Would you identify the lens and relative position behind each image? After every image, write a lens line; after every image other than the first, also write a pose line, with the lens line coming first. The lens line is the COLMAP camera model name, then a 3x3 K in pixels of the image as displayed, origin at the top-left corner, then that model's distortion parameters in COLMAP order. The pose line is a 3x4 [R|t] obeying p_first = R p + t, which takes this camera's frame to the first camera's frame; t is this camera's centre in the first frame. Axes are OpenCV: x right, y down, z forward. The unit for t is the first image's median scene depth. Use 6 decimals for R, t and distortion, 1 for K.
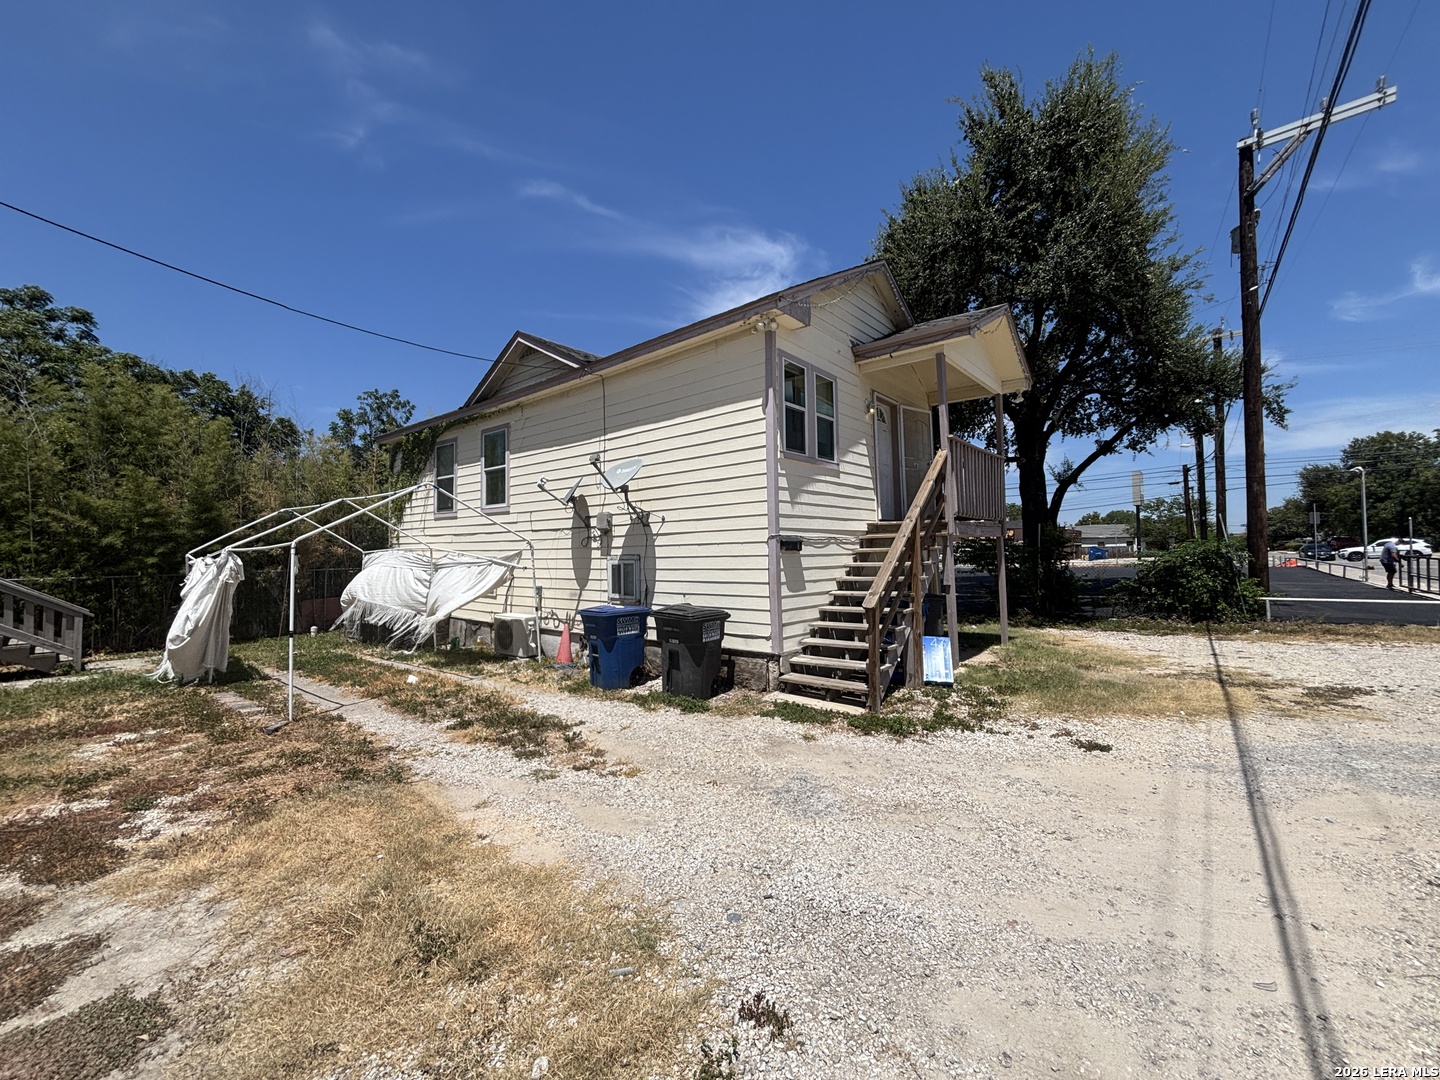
lens RADIAL K [[575.2, 0, 715.6], [0, 575.2, 530.9], [0, 0, 1]] dist [0.006082, -0.000280]
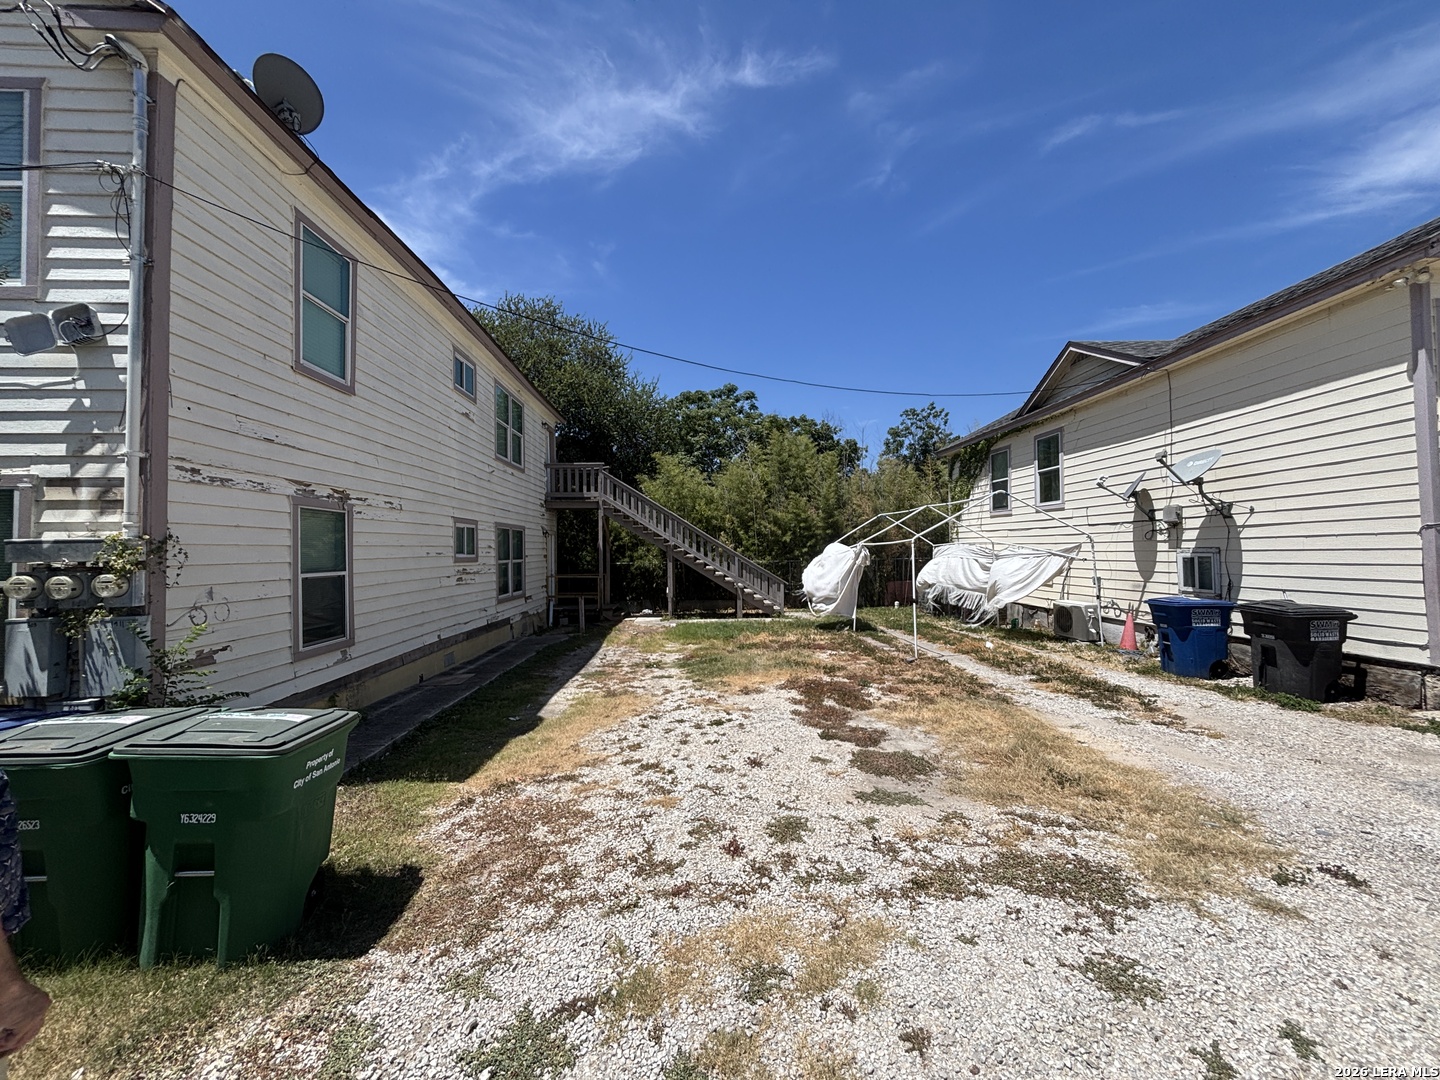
lens RADIAL K [[575.2, 0, 726.4], [0, 575.2, 540.6], [0, 0, 1]] dist [0.006082, -0.000280]
pose [[0.667856, -0.009628, -0.744228, 0.037707], [0.031765, 0.999374, 0.015577, -0.012001], [0.743613, -0.034043, 0.667743, -0.275151]]
